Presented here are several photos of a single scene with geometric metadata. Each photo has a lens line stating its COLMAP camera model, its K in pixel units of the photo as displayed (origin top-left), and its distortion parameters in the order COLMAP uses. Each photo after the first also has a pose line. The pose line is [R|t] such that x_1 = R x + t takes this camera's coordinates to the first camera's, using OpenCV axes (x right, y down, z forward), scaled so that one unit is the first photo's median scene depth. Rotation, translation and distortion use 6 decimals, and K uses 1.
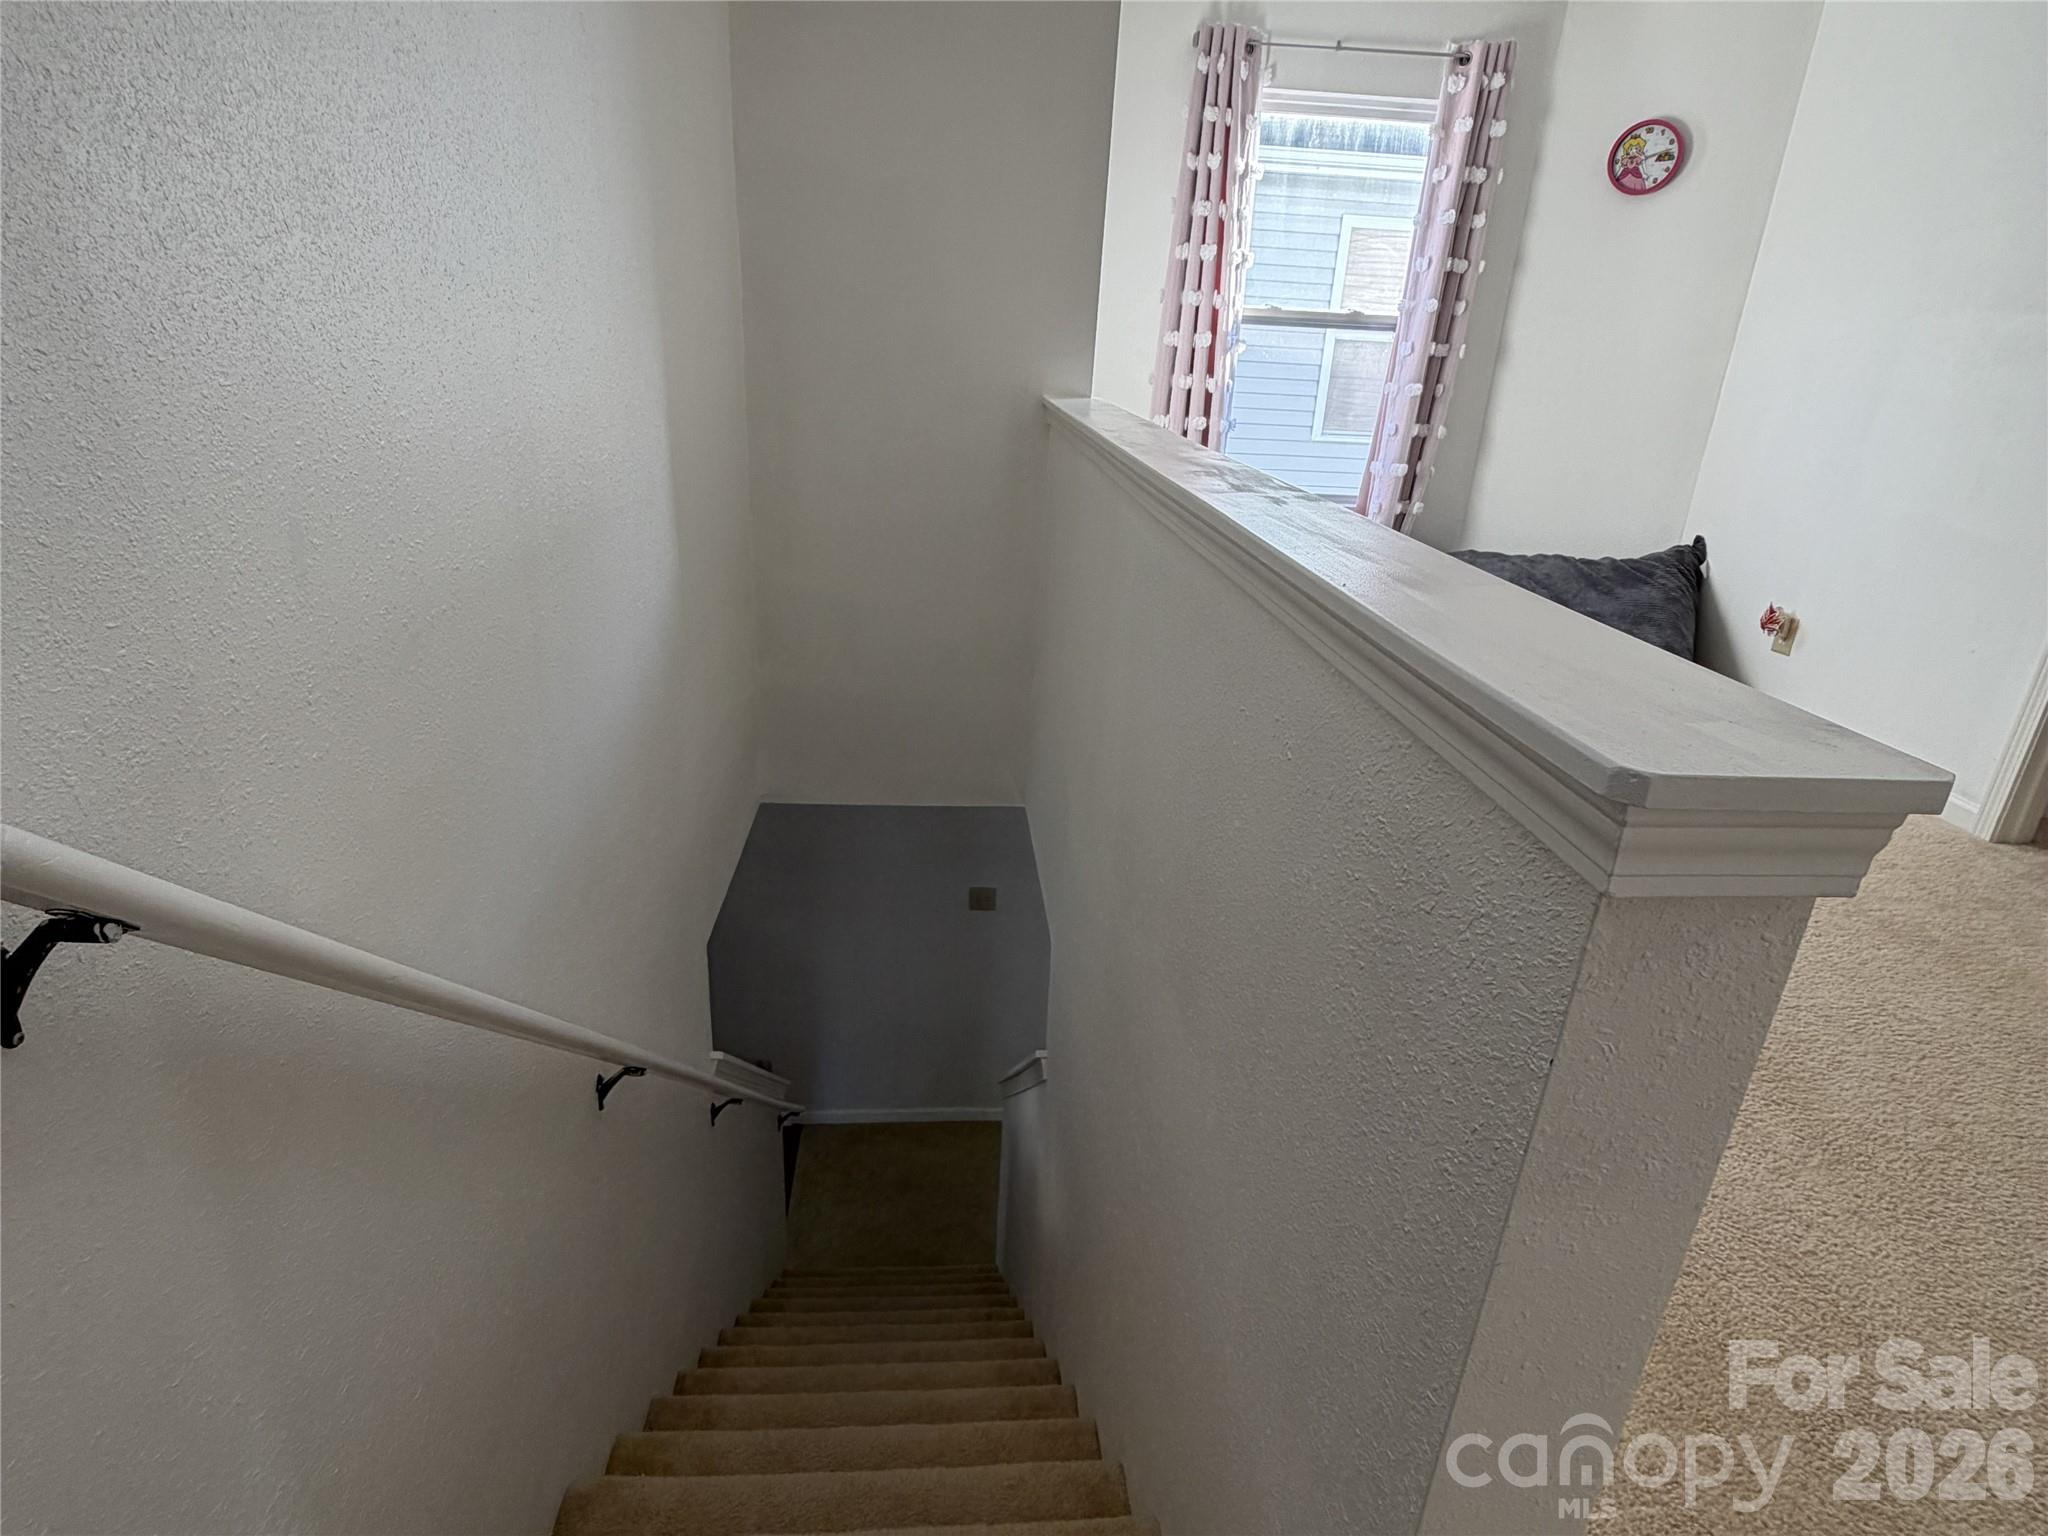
lens RADIAL K [[1101.6, 0, 1022.9], [0, 1101.6, 766.6], [0, 0, 1]] dist [0.006411, 0.002297]
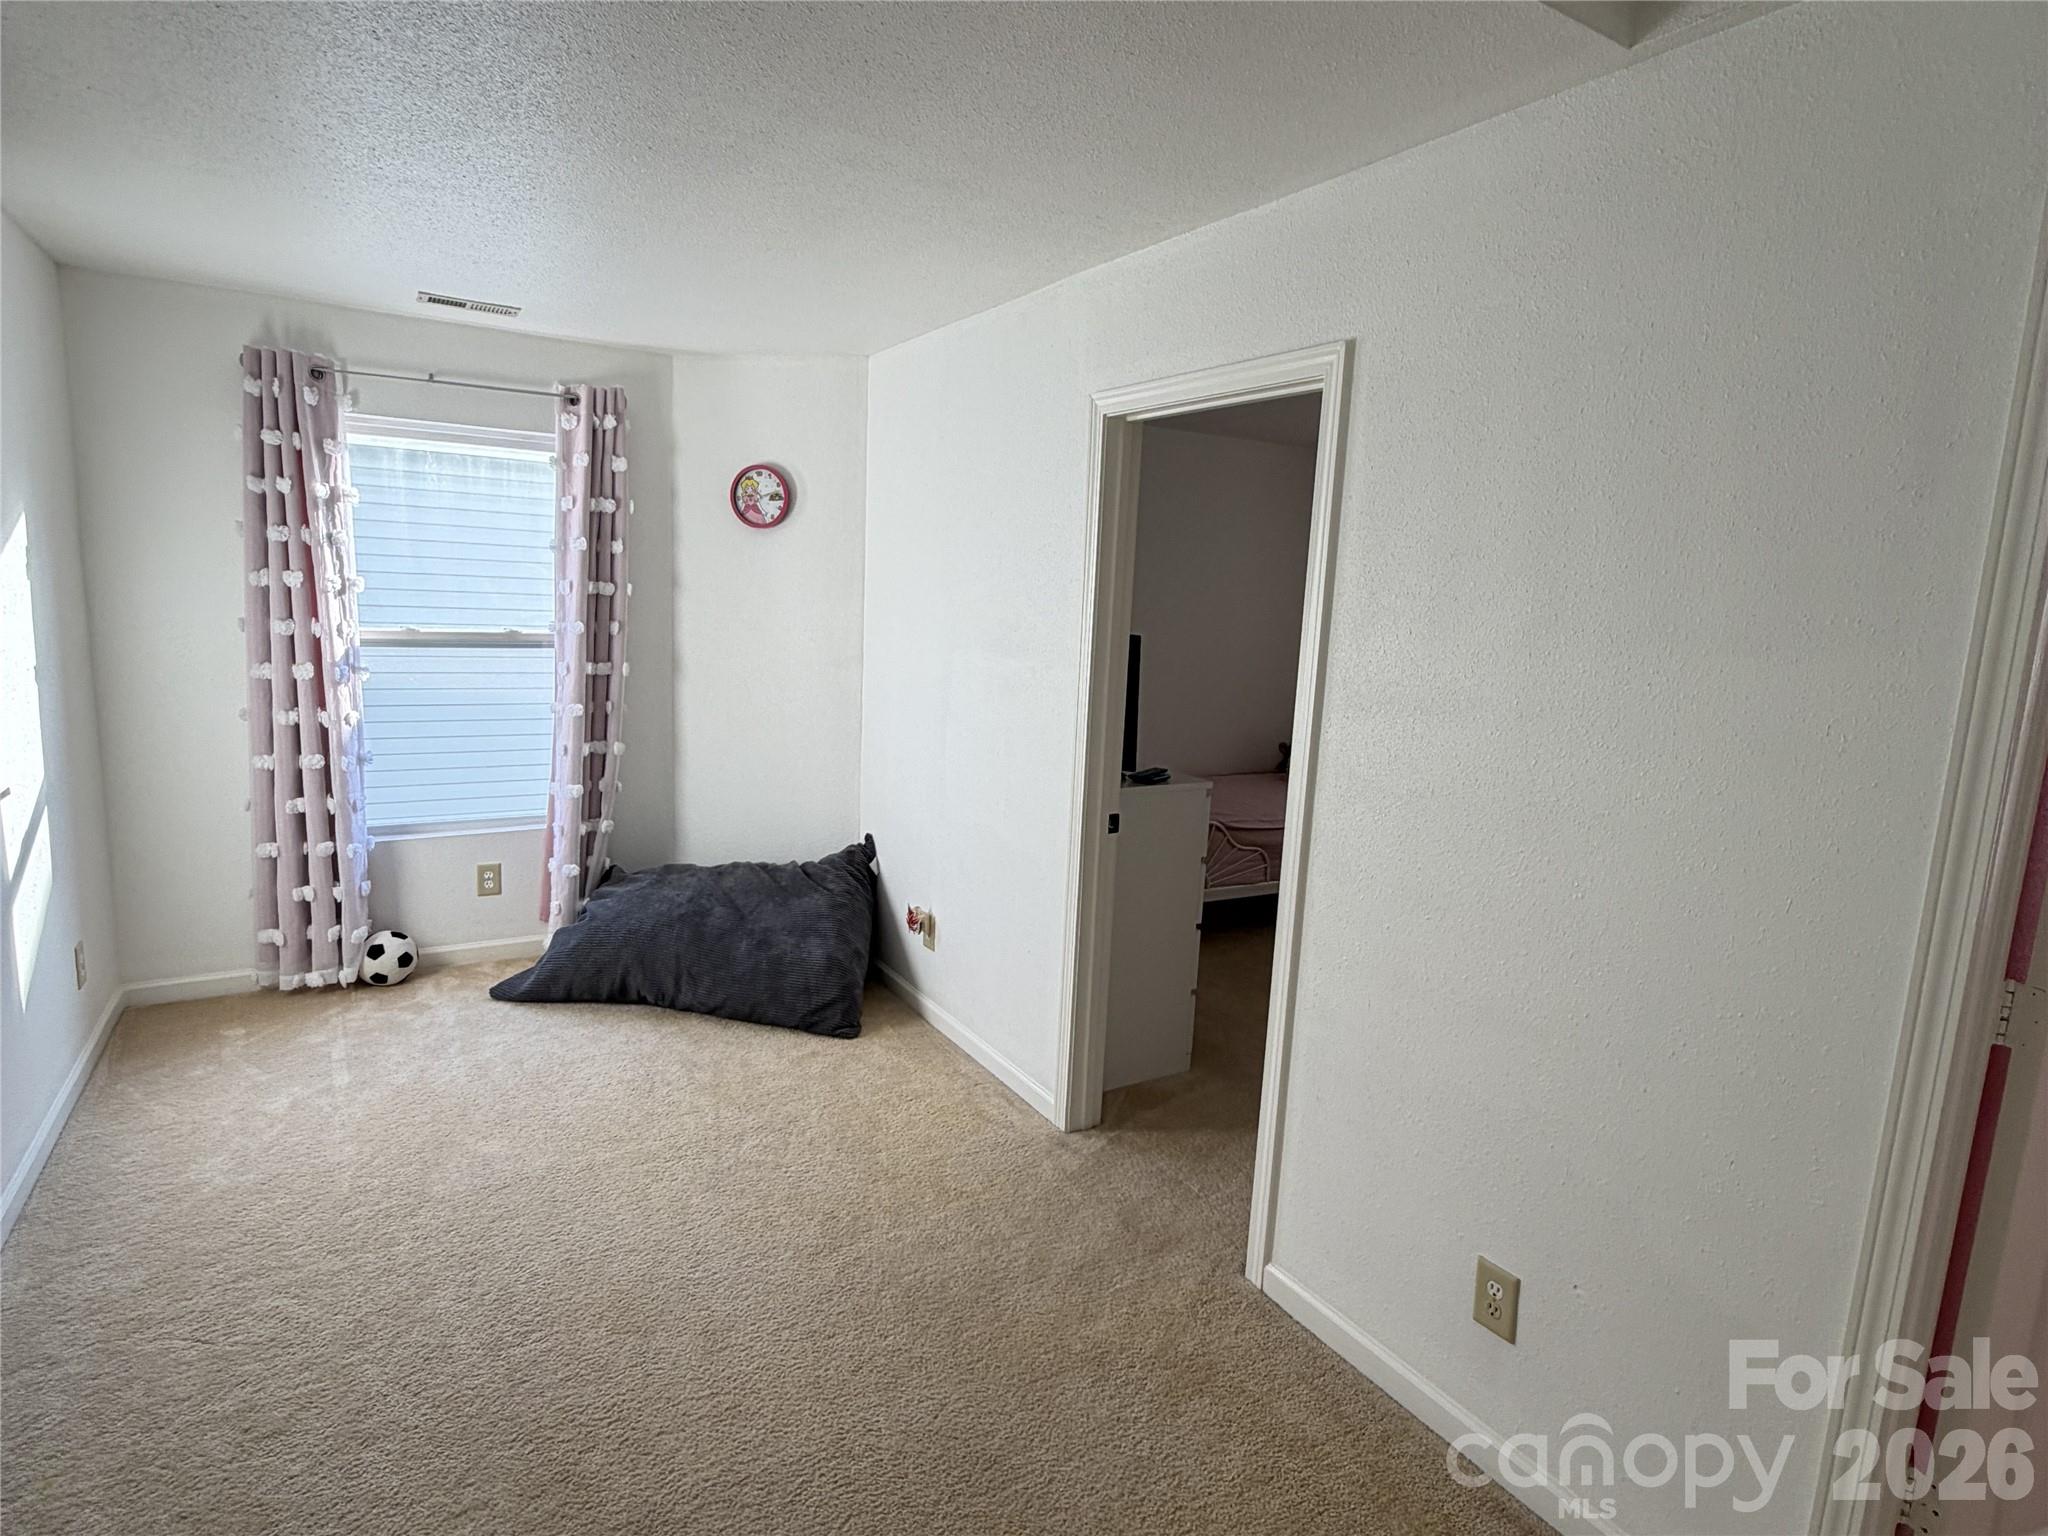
lens RADIAL K [[1101.6, 0, 1034.1], [0, 1101.6, 761.3], [0, 0, 1]] dist [0.006411, 0.002297]
pose [[0.893803, -0.082588, 0.440789, 0.301490], [0.168324, 0.972816, -0.159047, -0.084587], [-0.415671, 0.216352, 0.883408, 0.002214]]
